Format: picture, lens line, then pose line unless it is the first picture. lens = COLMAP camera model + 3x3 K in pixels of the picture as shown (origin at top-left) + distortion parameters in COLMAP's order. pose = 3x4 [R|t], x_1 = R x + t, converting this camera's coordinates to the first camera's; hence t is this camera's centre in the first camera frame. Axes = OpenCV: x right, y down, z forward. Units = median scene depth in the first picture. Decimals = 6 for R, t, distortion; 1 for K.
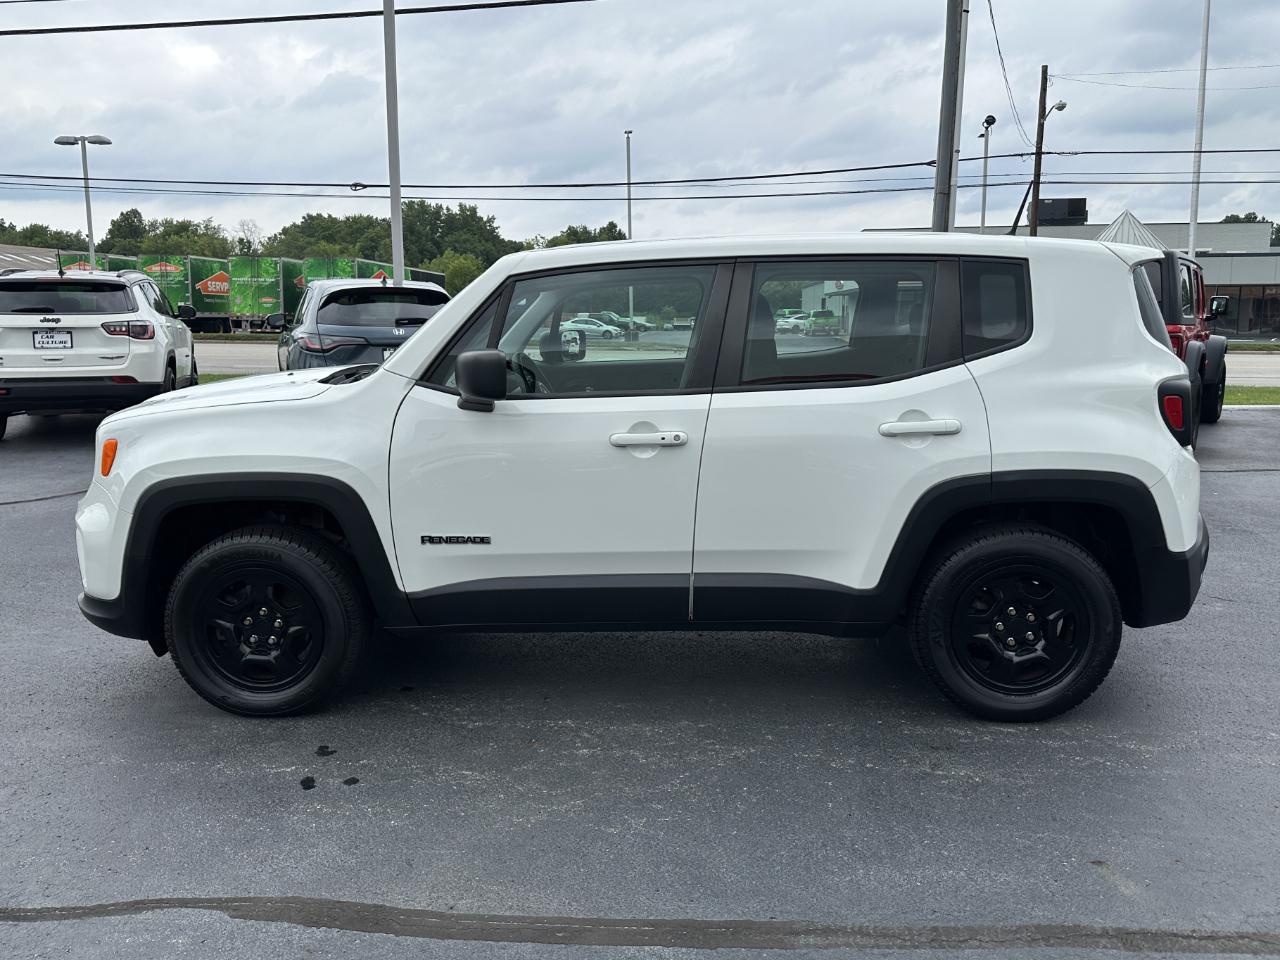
lens RADIAL K [[1031.3, 0, 674.4], [0, 1031.3, 479.4], [0, 0, 1]] dist [0.056430, -0.077058]
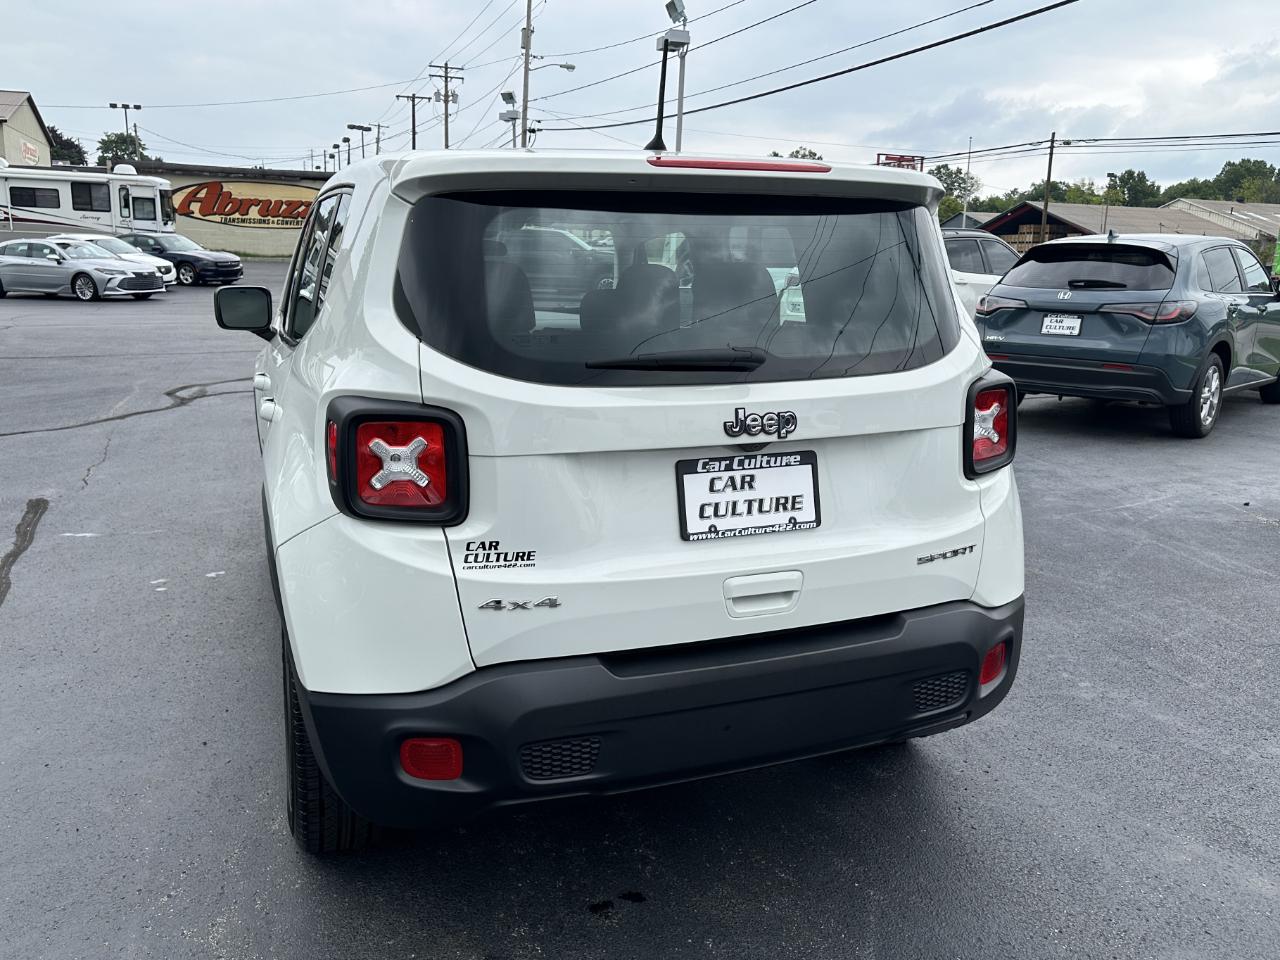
lens RADIAL K [[1040.0, 0, 662.7], [0, 1040.0, 483.6], [0, 0, 1]] dist [0.053309, -0.070878]
pose [[0.392363, 0.204166, -0.896866, 0.417229], [-0.179042, 0.973357, 0.143251, -0.056512], [0.902217, 0.104371, 0.418463, 0.360276]]
